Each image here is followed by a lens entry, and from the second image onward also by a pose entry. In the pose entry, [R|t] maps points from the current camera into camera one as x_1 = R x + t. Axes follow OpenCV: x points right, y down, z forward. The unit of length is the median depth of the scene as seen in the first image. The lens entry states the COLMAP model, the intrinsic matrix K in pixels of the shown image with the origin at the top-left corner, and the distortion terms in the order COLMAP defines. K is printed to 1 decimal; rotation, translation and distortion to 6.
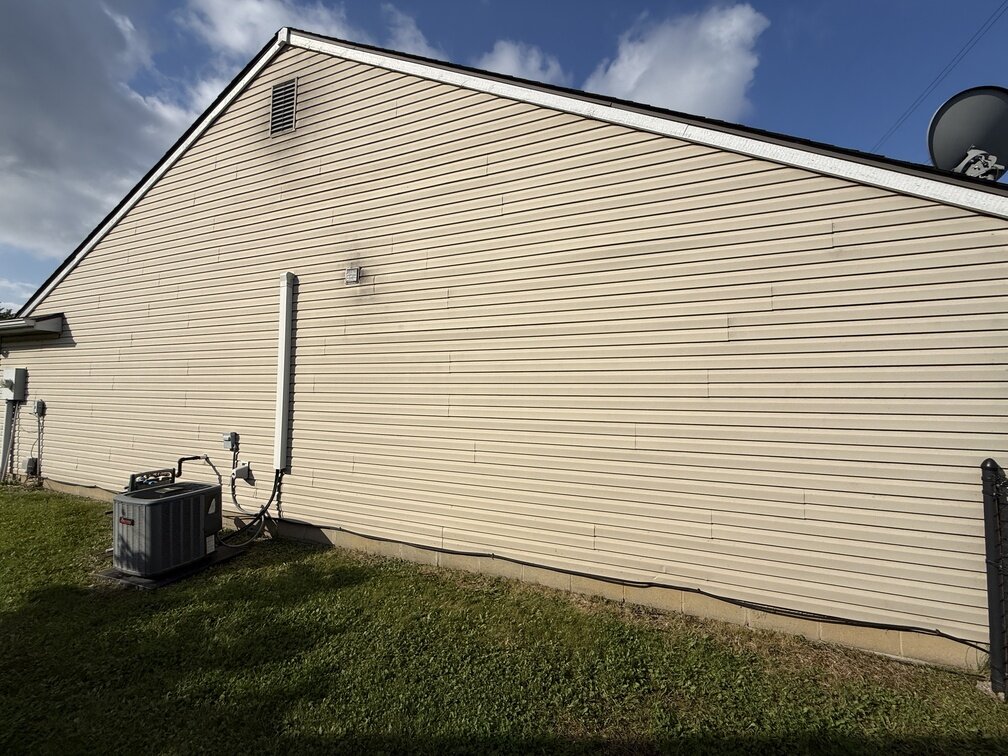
lens RADIAL K [[399.7, 0, 502.1], [0, 399.7, 378.5], [0, 0, 1]] dist [0.000266, -0.000393]
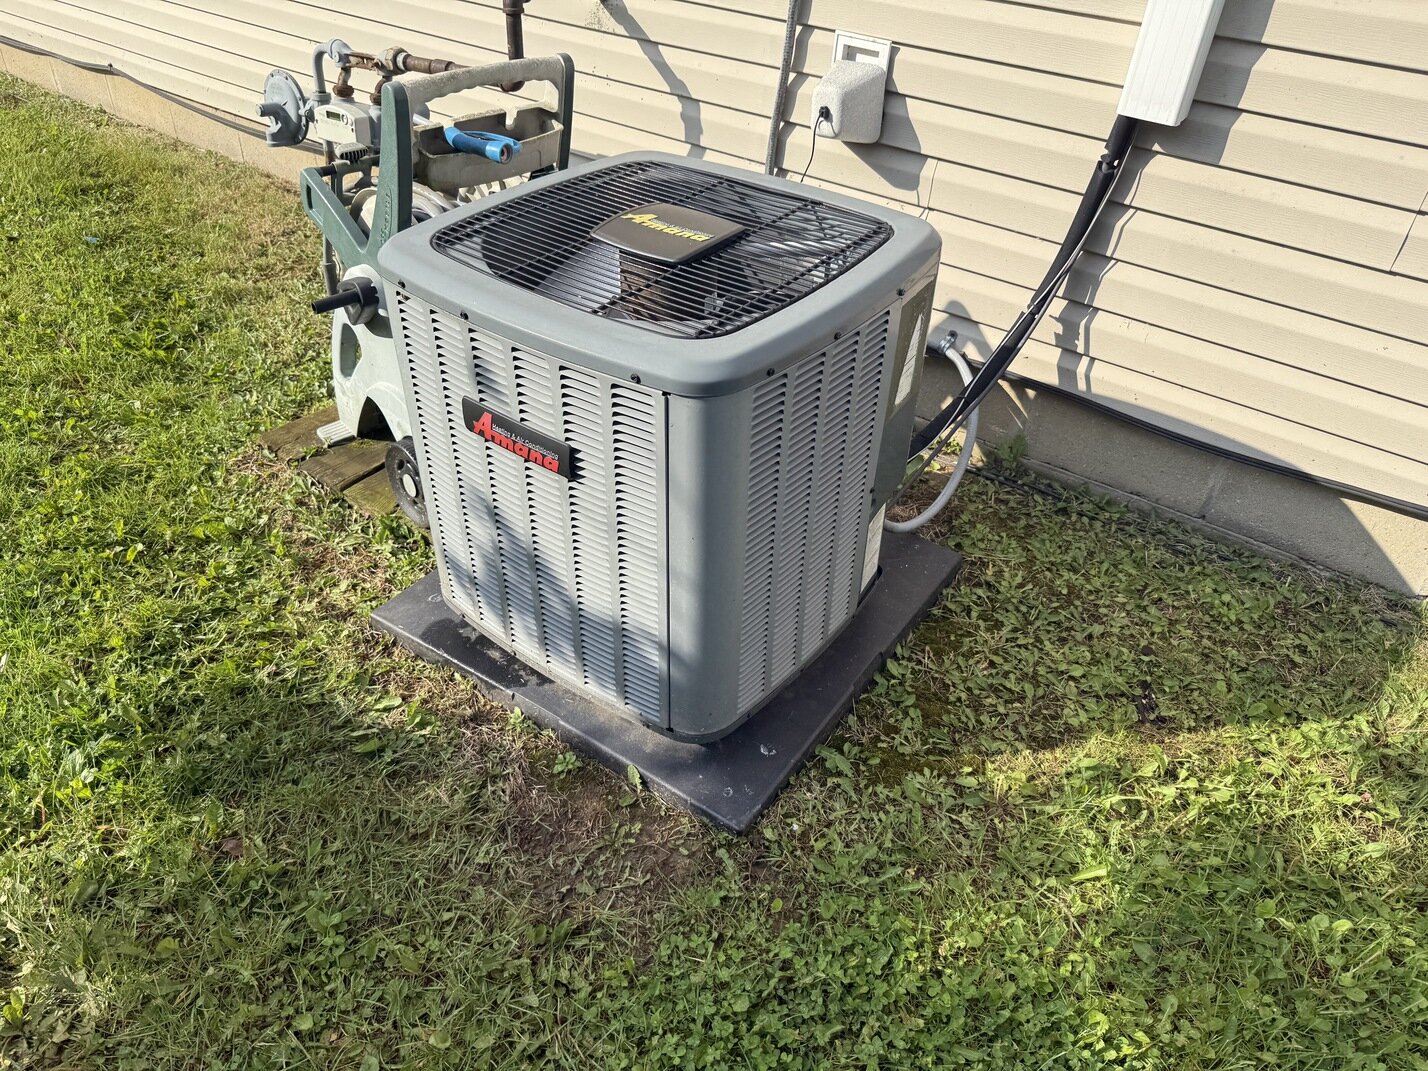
lens RADIAL K [[1003.4, 0, 714.0], [0, 1003.4, 535.5], [0, 0, 1]] dist [-0.000694, -0.001886]
pose [[0.969496, 0.182832, -0.163251, -0.647187], [-0.040456, 0.776260, 0.629113, 0.113322], [0.241747, -0.603318, 0.759977, 0.570176]]
